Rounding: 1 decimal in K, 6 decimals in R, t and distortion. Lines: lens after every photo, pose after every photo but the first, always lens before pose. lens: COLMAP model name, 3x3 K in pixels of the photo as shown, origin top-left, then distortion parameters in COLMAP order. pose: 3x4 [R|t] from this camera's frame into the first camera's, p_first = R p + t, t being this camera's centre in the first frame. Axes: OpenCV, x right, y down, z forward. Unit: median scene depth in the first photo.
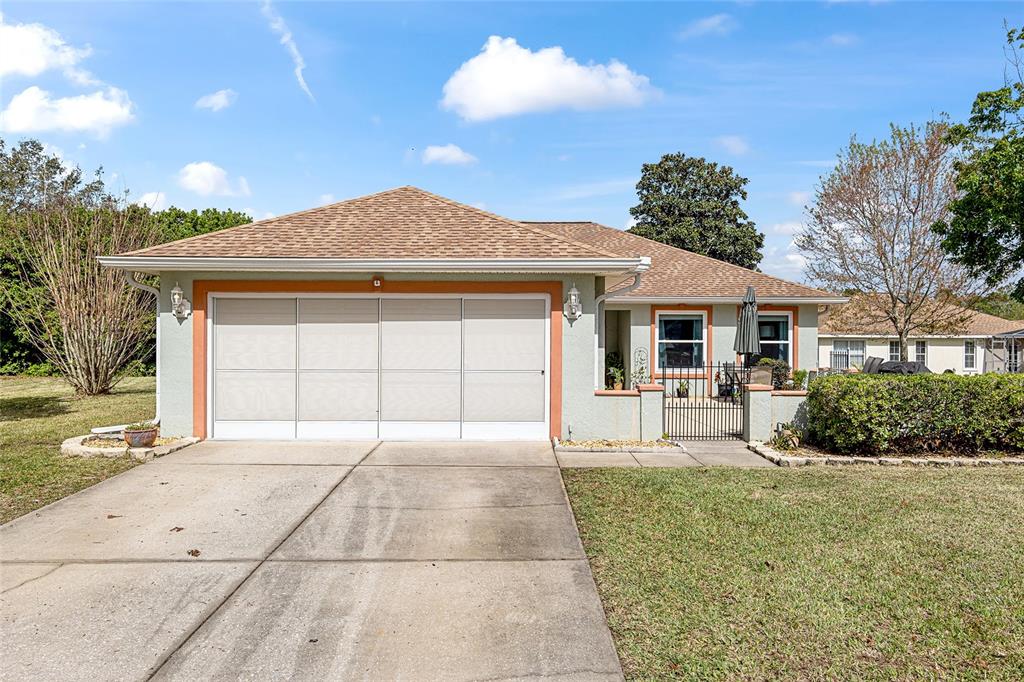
lens RADIAL K [[708.2, 0, 512.0], [0, 708.2, 341.0], [0, 0, 1]] dist [-0.005213, -0.001477]
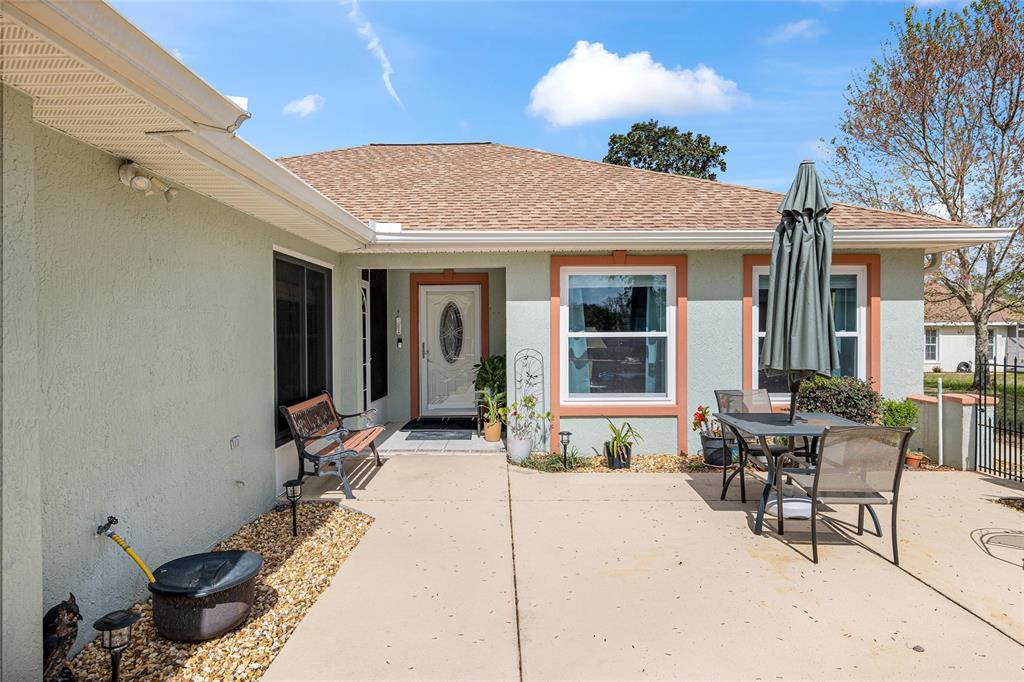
lens RADIAL K [[588.5, 0, 512.0], [0, 588.5, 341.0], [0, 0, 1]] dist [0.003374, 0.000481]
pose [[0.999875, -0.007286, -0.014011, 0.171661], [0.007503, 0.999851, 0.015527, -0.001721], [0.013896, -0.015630, 0.999781, 0.605827]]
